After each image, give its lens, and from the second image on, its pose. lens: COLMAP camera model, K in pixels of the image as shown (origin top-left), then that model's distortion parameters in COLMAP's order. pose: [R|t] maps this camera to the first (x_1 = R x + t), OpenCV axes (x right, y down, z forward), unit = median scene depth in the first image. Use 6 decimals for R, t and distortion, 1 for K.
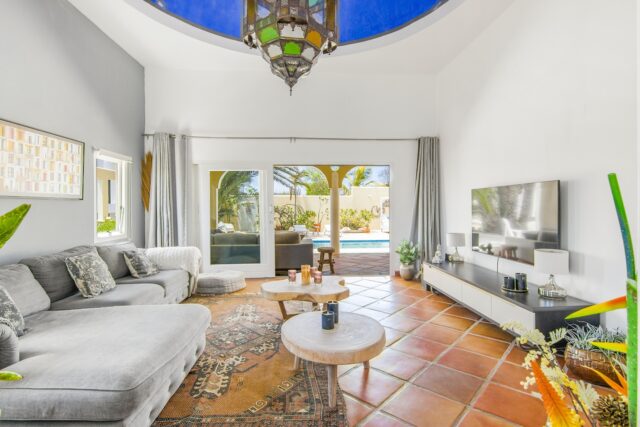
lens RADIAL K [[328.8, 0, 319.4], [0, 328.8, 209.0], [0, 0, 1]] dist [0.000412, -0.007455]
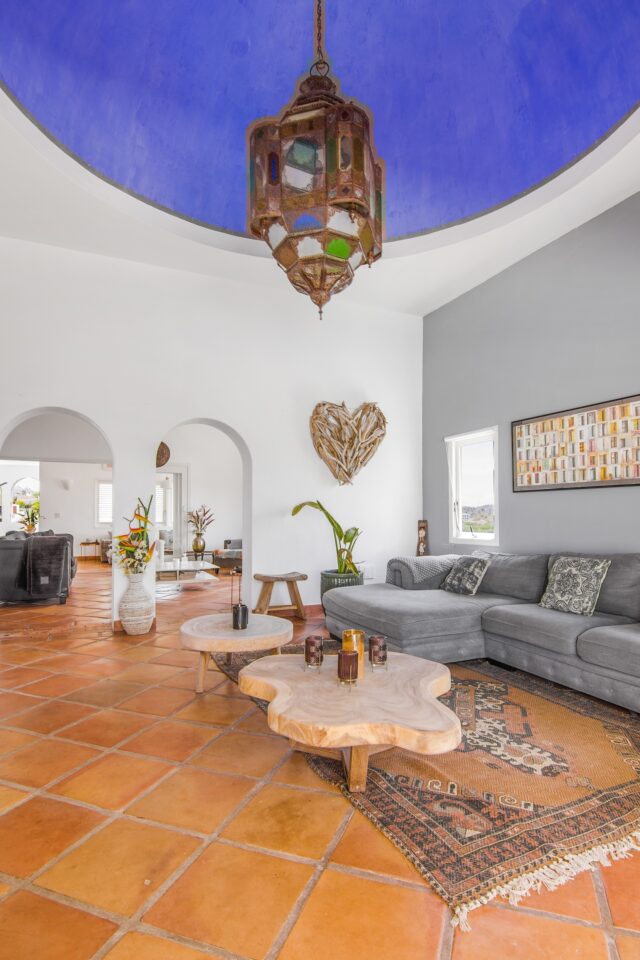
lens RADIAL K [[529.4, 0, 319.2], [0, 529.4, 512.3], [0, 0, 1]] dist [-0.024294, -0.006270]
pose [[-0.929868, 0.000212, -0.367894, 0.272017], [-0.001717, 0.999986, 0.004915, 0.024631], [0.367890, 0.005202, -0.929855, 1.779172]]
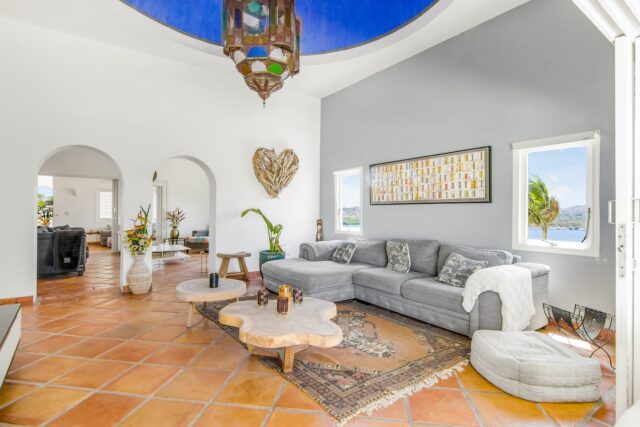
lens RADIAL K [[328.8, 0, 319.3], [0, 328.8, 213.7], [0, 0, 1]] dist [0.000412, -0.007455]
pose [[-0.840640, -0.002979, -0.541587, 0.328269], [-0.008717, 0.999930, 0.008030, 0.005183], [0.541525, 0.011472, -0.840607, 1.850800]]
